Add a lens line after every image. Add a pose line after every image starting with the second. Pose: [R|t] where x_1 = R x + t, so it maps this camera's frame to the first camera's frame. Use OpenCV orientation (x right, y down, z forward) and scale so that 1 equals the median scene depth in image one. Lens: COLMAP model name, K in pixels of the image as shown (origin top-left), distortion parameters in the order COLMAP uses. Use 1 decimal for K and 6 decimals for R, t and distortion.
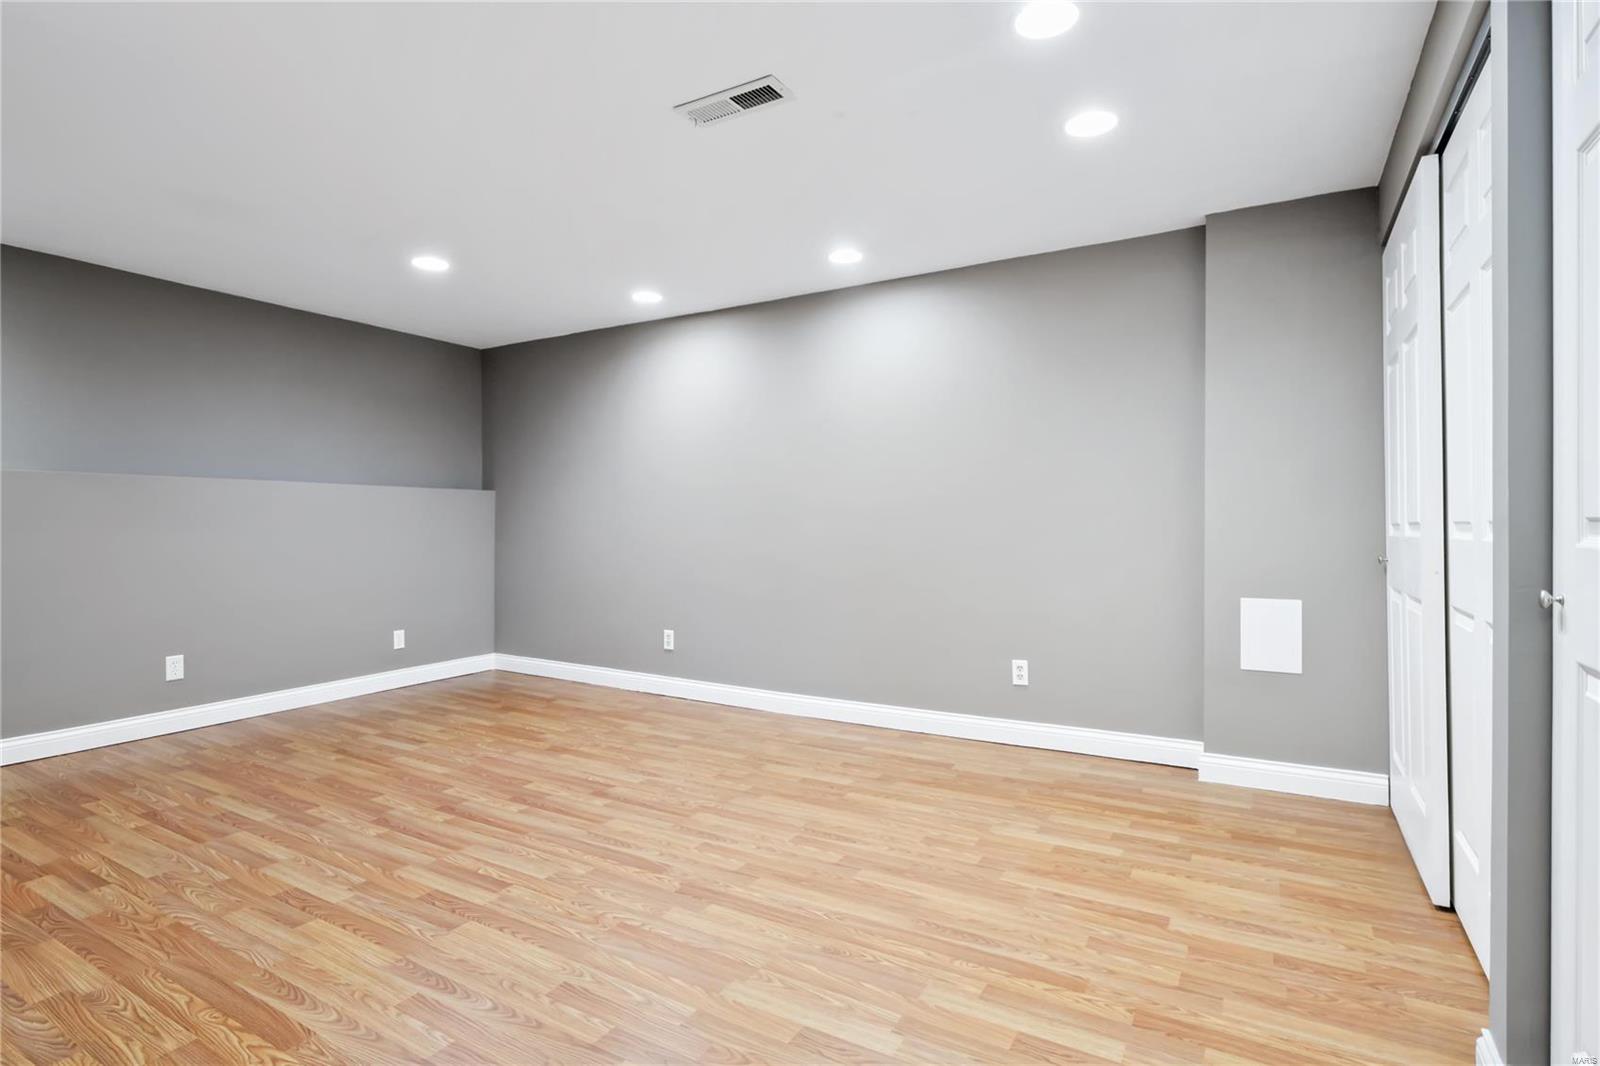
lens RADIAL K [[804.1, 0, 787.8], [0, 804.1, 526.3], [0, 0, 1]] dist [-0.001491, -0.000242]
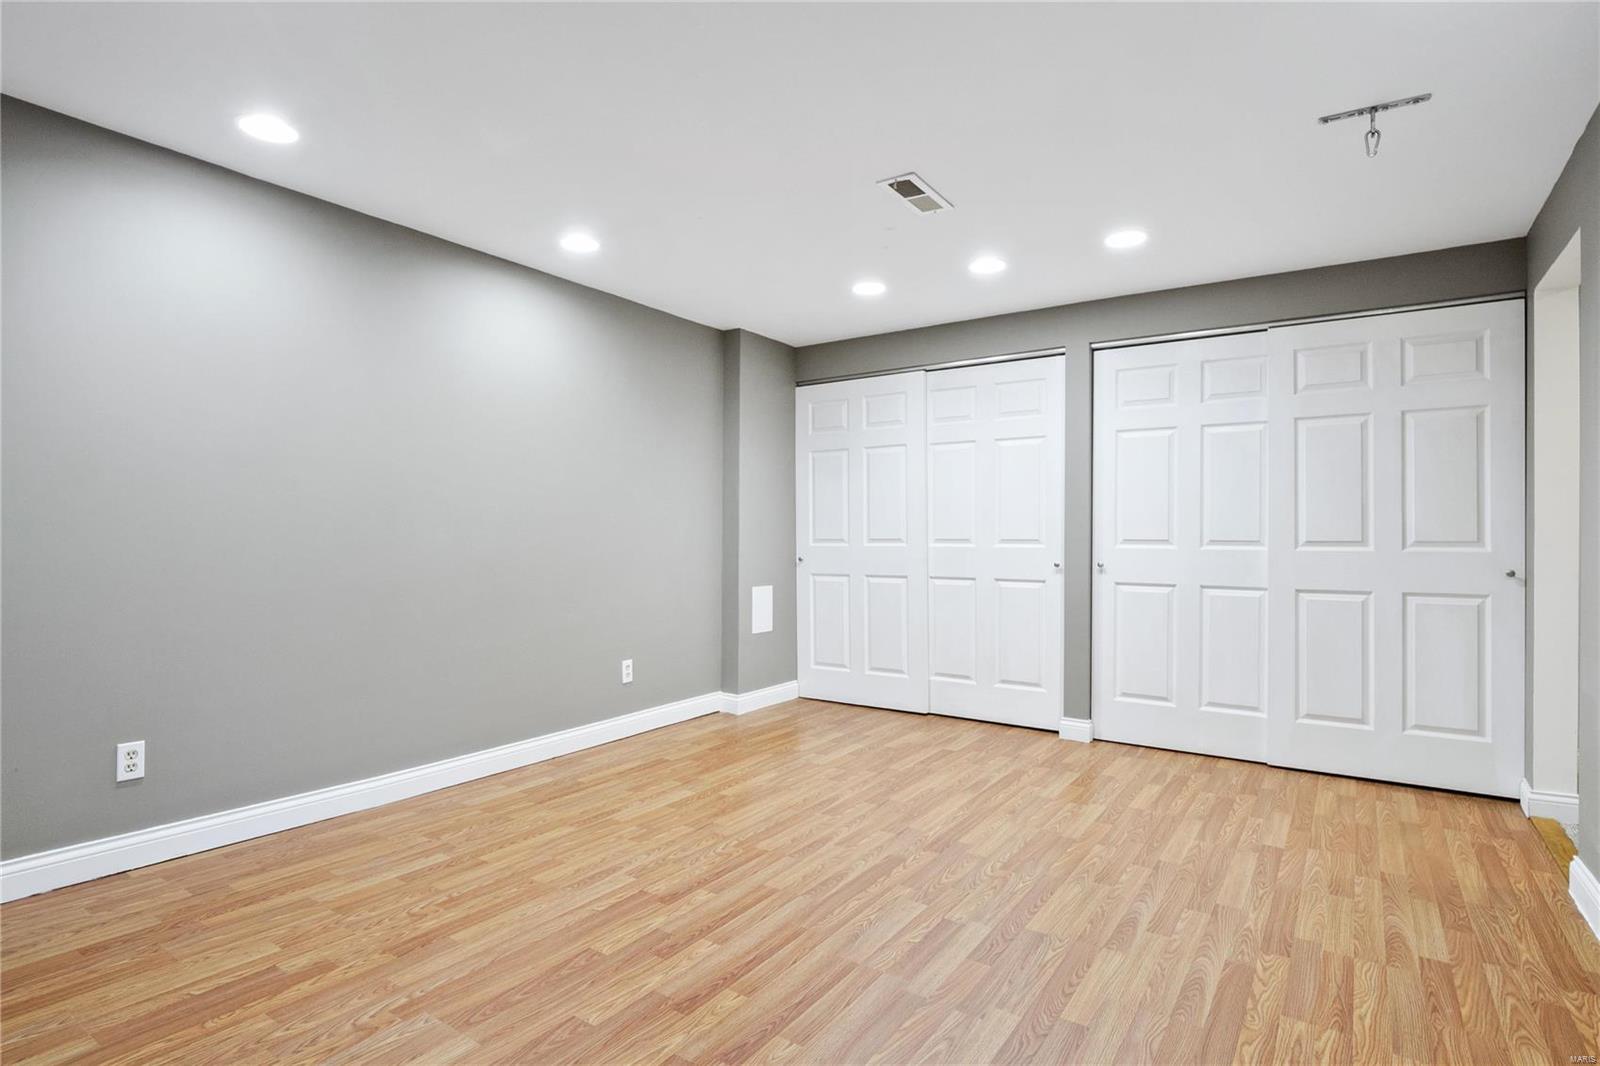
lens RADIAL K [[809.6, 0, 789.3], [0, 809.6, 527.4], [0, 0, 1]] dist [-0.011394, -0.001933]
pose [[0.073230, 0.012053, 0.997242, -1.090401], [-0.000901, 0.999927, -0.012019, -0.006707], [-0.997315, -0.000019, 0.073235, 0.920821]]
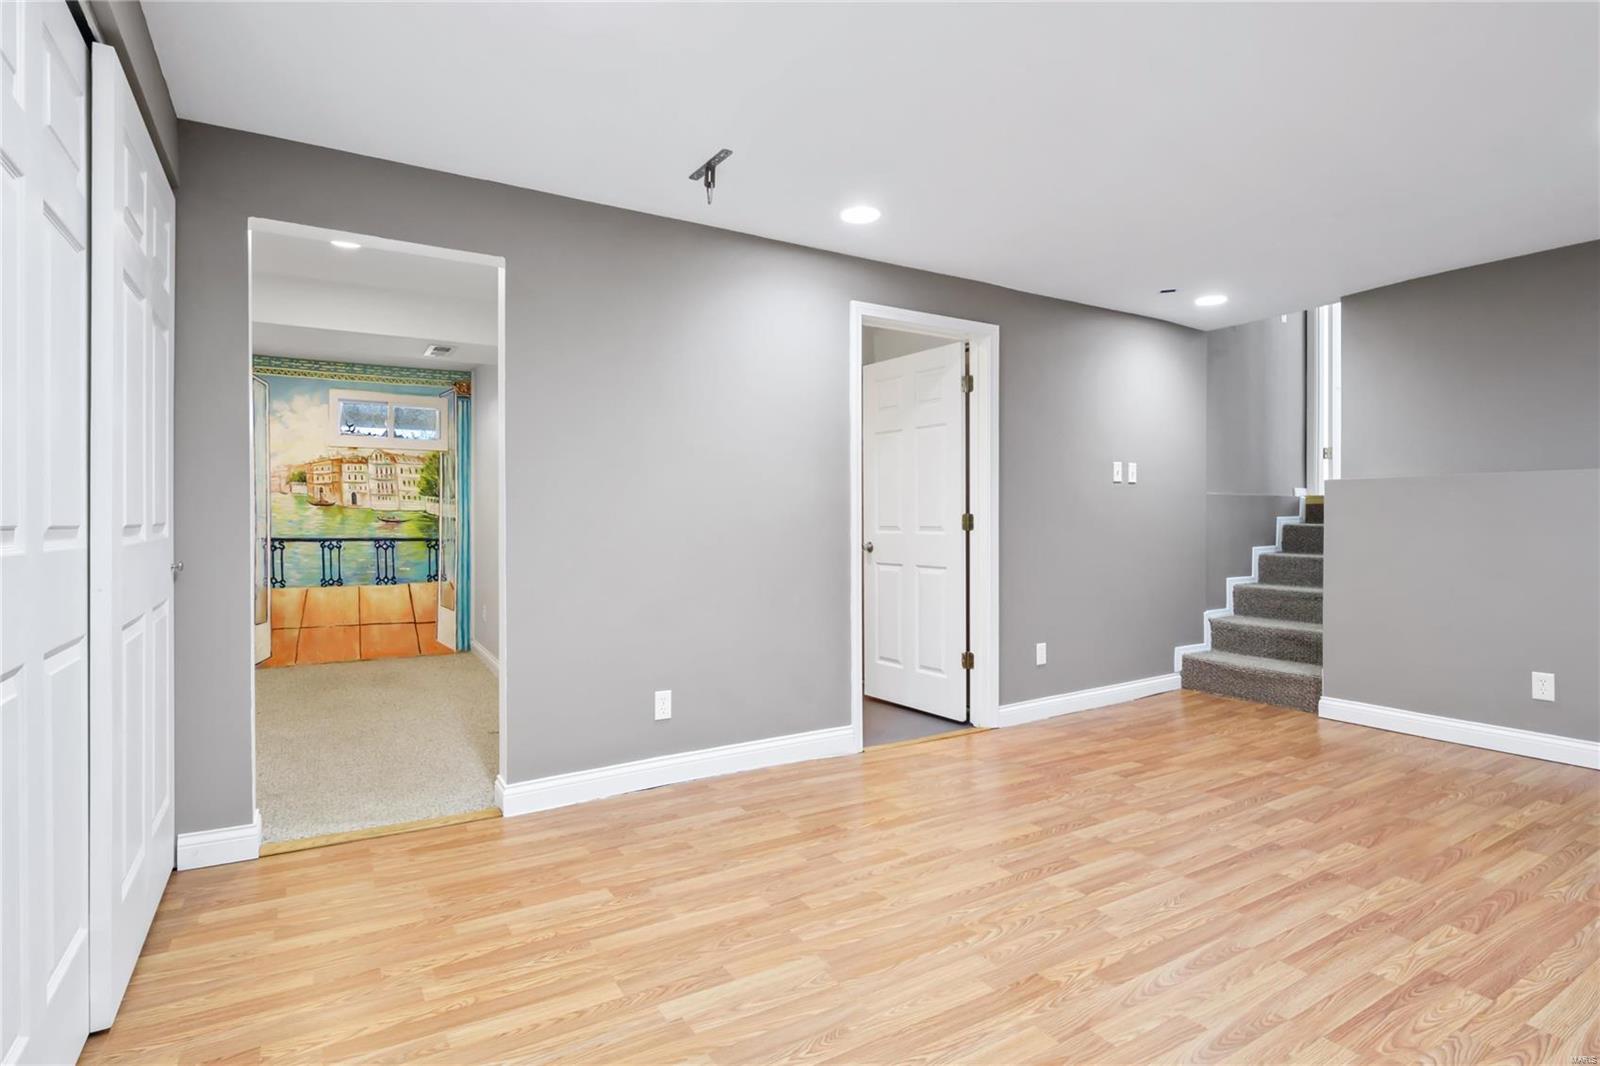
lens RADIAL K [[809.6, 0, 789.3], [0, 809.6, 527.4], [0, 0, 1]] dist [-0.011394, -0.001933]
pose [[-0.470000, 0.006445, -0.882643, 0.572301], [-0.005998, 0.999927, 0.010495, -0.007798], [0.882646, 0.010227, -0.469927, 0.941387]]
